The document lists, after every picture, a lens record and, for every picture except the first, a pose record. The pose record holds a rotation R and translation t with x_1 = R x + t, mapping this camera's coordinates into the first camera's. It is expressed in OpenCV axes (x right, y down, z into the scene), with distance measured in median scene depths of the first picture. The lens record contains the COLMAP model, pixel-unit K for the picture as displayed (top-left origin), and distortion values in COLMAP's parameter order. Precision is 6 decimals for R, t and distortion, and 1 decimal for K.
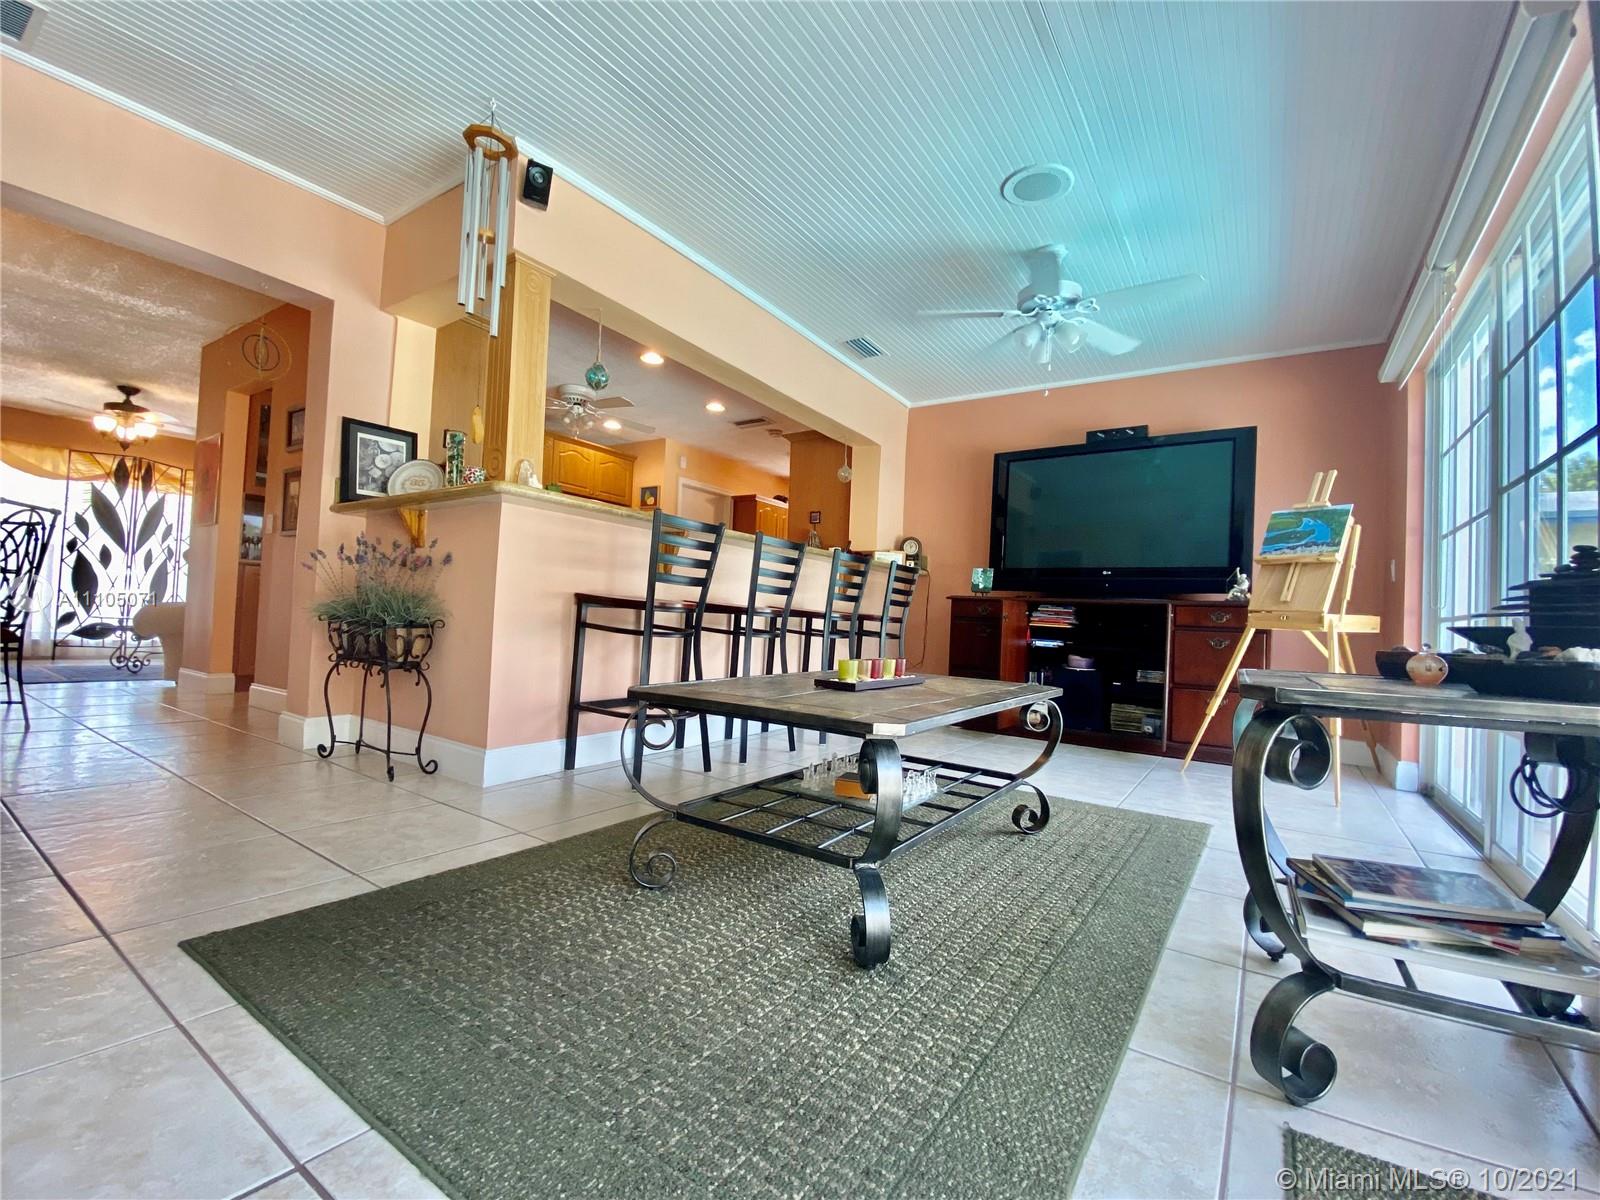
lens RADIAL K [[693.6, 0, 800.0], [0, 693.6, 600.0], [0, 0, 1]] dist [-0.029233, -0.000046]
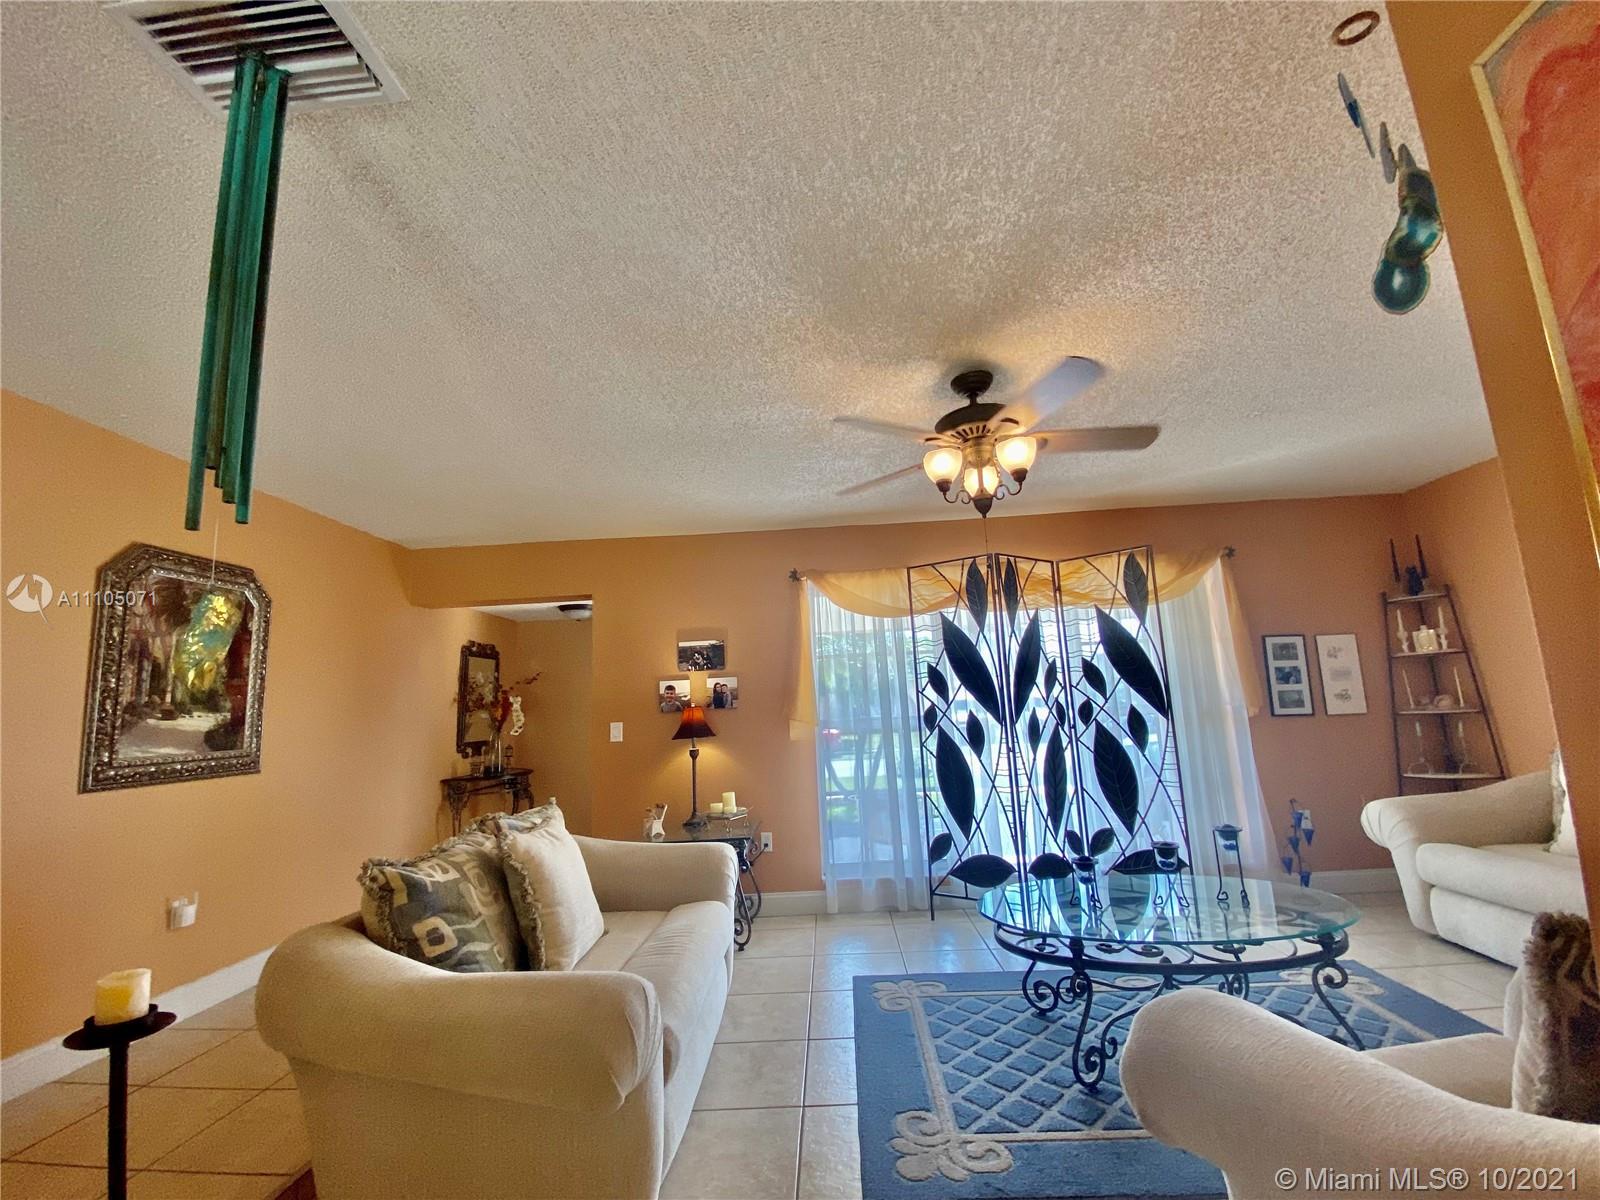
lens RADIAL K [[693.6, 0, 800.0], [0, 693.6, 600.0], [0, 0, 1]] dist [-0.029233, -0.000046]
pose [[0.519109, -0.208186, -0.828966, -0.594424], [0.095023, 0.977927, -0.186092, -0.080298], [0.849409, 0.017831, 0.527433, 0.555379]]
